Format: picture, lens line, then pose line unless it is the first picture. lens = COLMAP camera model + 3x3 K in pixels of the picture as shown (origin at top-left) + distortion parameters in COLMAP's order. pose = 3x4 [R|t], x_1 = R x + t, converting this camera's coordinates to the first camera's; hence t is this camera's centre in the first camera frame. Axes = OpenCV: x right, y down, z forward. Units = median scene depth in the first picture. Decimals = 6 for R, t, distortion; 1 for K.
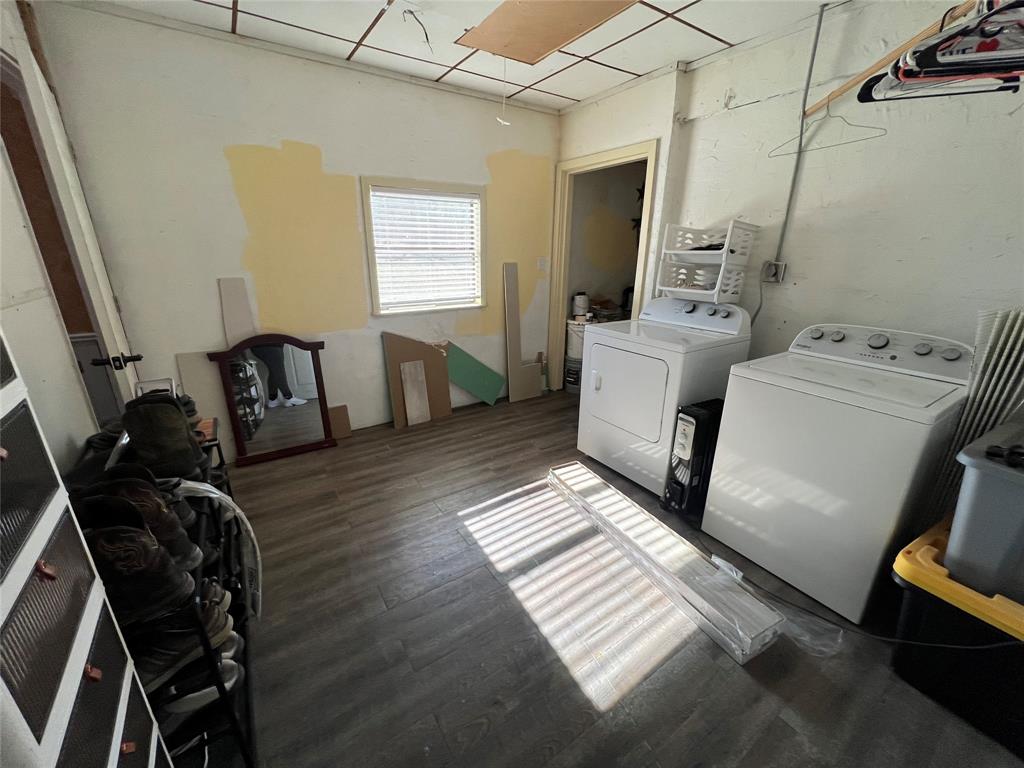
lens RADIAL K [[406.3, 0, 512.0], [0, 406.3, 384.0], [0, 0, 1]] dist [-0.012170, 0.000152]
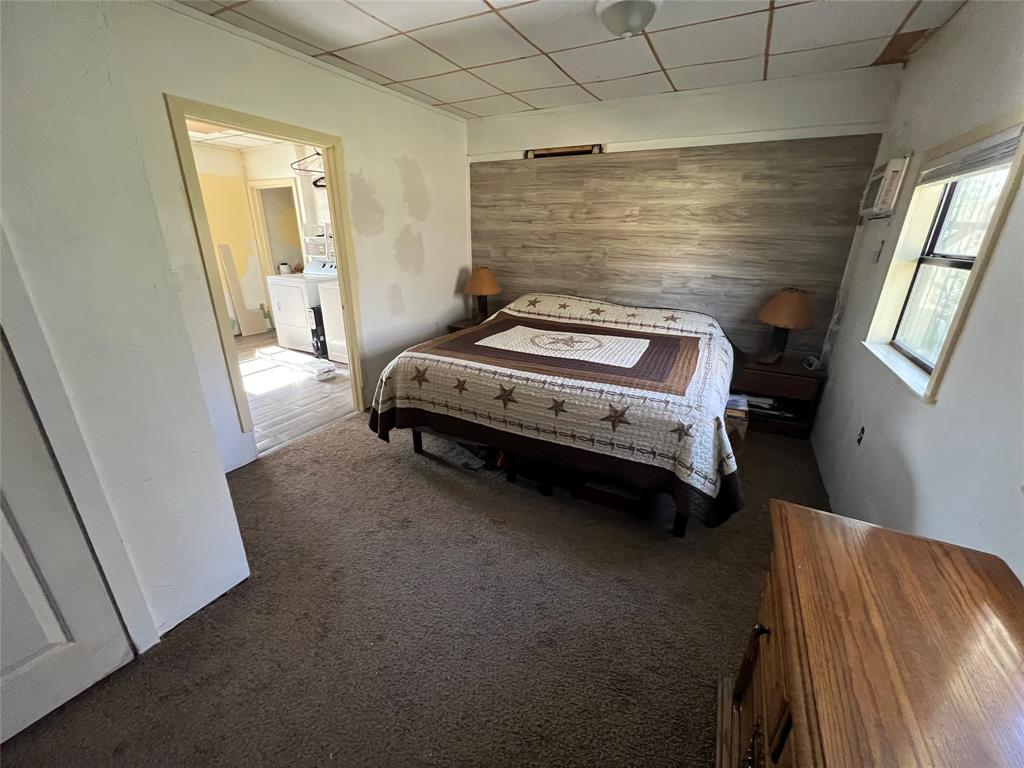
lens RADIAL K [[409.1, 0, 512.0], [0, 409.1, 384.0], [0, 0, 1]] dist [-0.000871, 0.000280]
pose [[0.883111, -0.162059, 0.440286, 0.293642], [0.147521, 0.986766, 0.067313, 0.427841], [-0.445368, 0.005506, 0.895331, -1.339244]]
